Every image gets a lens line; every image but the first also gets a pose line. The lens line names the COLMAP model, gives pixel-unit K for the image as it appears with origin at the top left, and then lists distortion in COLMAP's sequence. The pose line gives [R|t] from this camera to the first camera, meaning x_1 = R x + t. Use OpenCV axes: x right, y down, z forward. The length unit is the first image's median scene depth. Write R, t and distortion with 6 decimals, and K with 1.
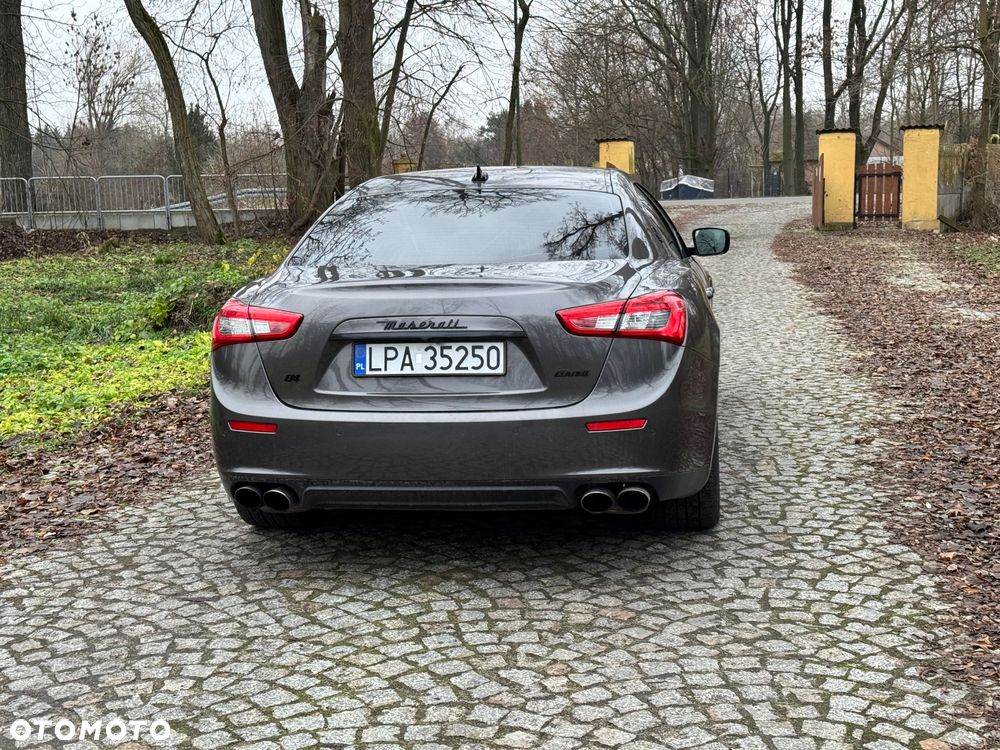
lens RADIAL K [[1419.0, 0, 507.3], [0, 1419.0, 374.6], [0, 0, 1]] dist [0.136365, 0.000000]
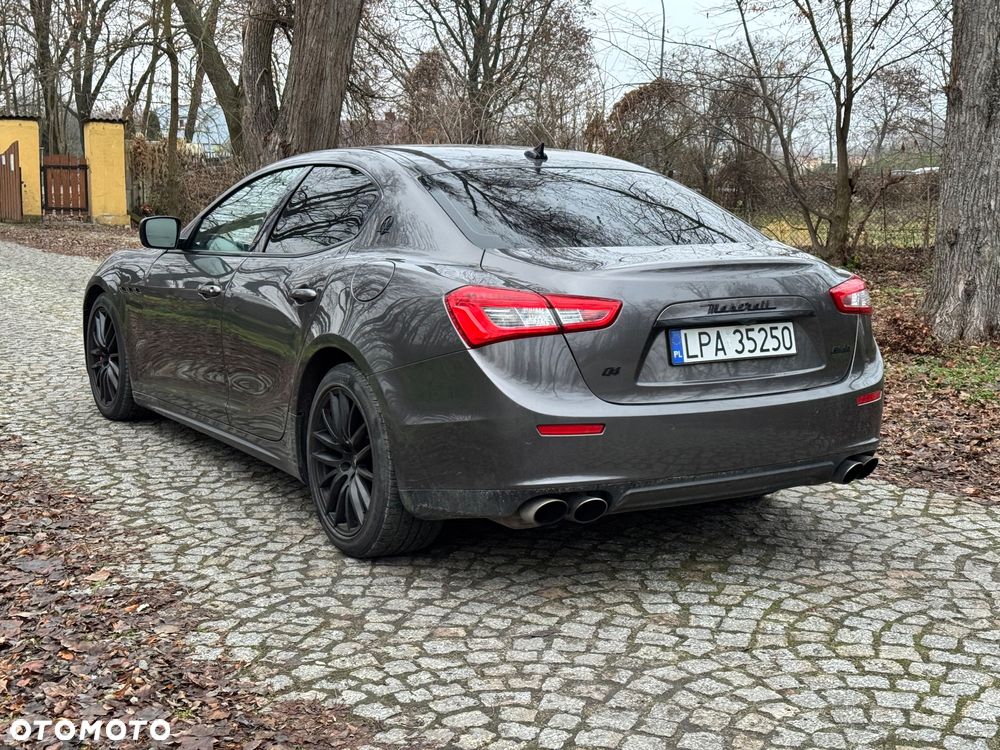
lens RADIAL K [[1396.9, 0, 500.5], [0, 1396.9, 374.3], [0, 0, 1]] dist [0.203911, 0.000000]
pose [[0.761777, -0.059502, 0.645102, -0.793772], [0.058323, 0.998029, 0.023182, -0.021003], [-0.645209, 0.019965, 0.763745, 0.376615]]
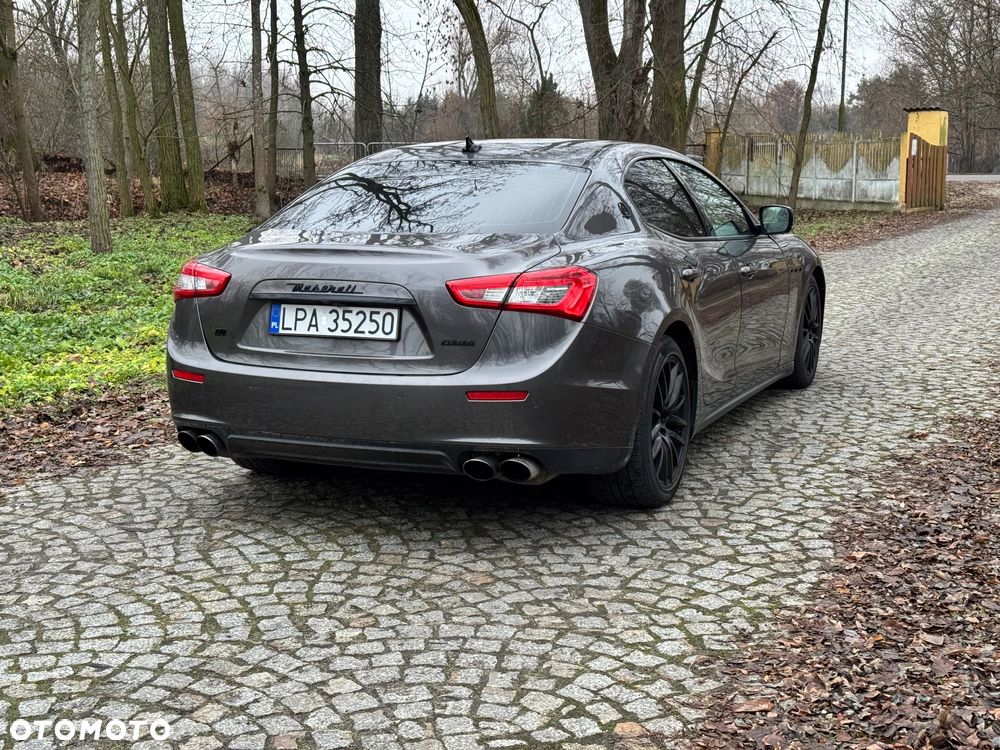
lens RADIAL K [[1419.0, 0, 493.7], [0, 1419.0, 371.7], [0, 0, 1]] dist [0.136365, 0.000000]
pose [[0.964523, 0.061336, -0.256774, 0.332605], [-0.056170, 0.998045, 0.027411, -0.009522], [0.257954, -0.012016, 0.966083, 0.014041]]
